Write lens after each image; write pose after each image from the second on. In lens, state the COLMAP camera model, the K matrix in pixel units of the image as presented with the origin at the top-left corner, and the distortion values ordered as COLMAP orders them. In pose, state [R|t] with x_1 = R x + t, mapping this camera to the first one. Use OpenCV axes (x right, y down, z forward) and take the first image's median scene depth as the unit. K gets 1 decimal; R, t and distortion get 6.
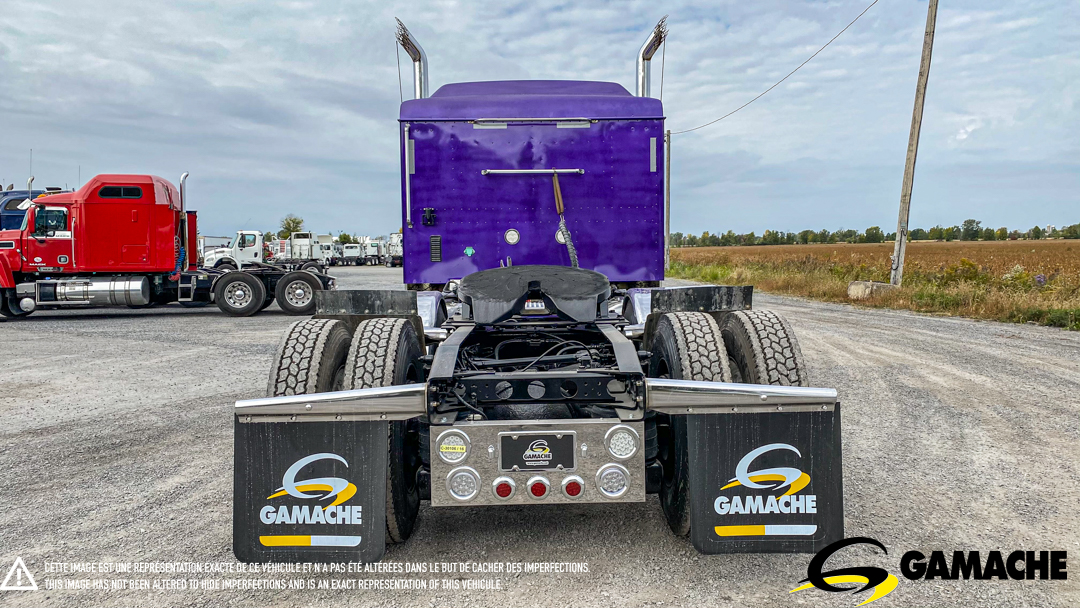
lens RADIAL K [[870.8, 0, 537.0], [0, 870.8, 301.3], [0, 0, 1]] dist [0.005078, 0.004731]
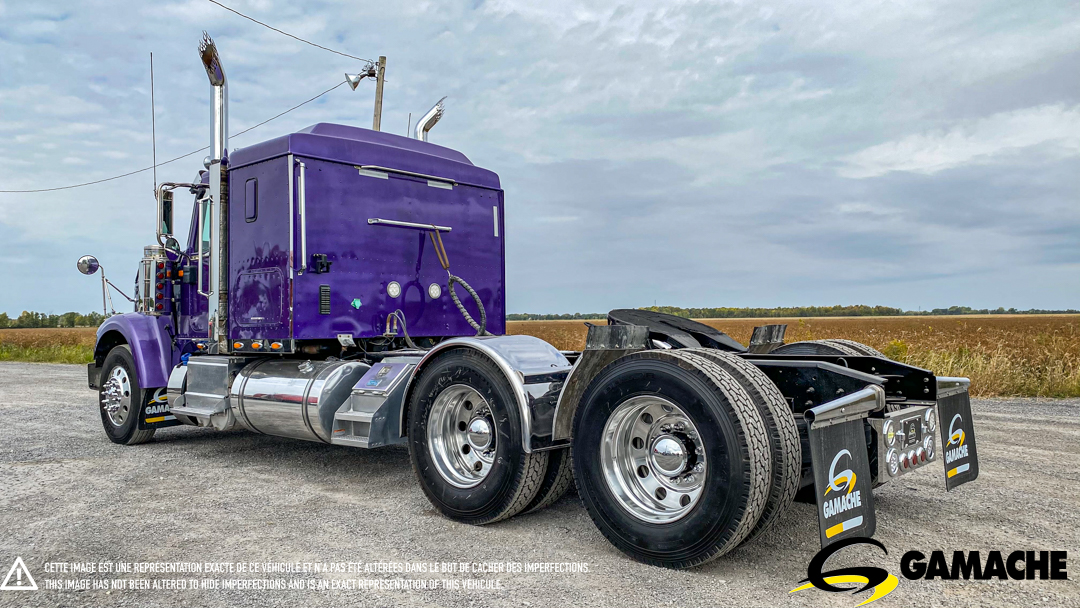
lens RADIAL K [[840.7, 0, 544.8], [0, 840.7, 308.0], [0, 0, 1]] dist [-0.009576, -0.007762]
pose [[0.645041, 0.023731, 0.763780, -0.634376], [0.046784, 0.996416, -0.070469, 0.020525], [-0.762715, 0.081188, 0.641619, 0.269064]]
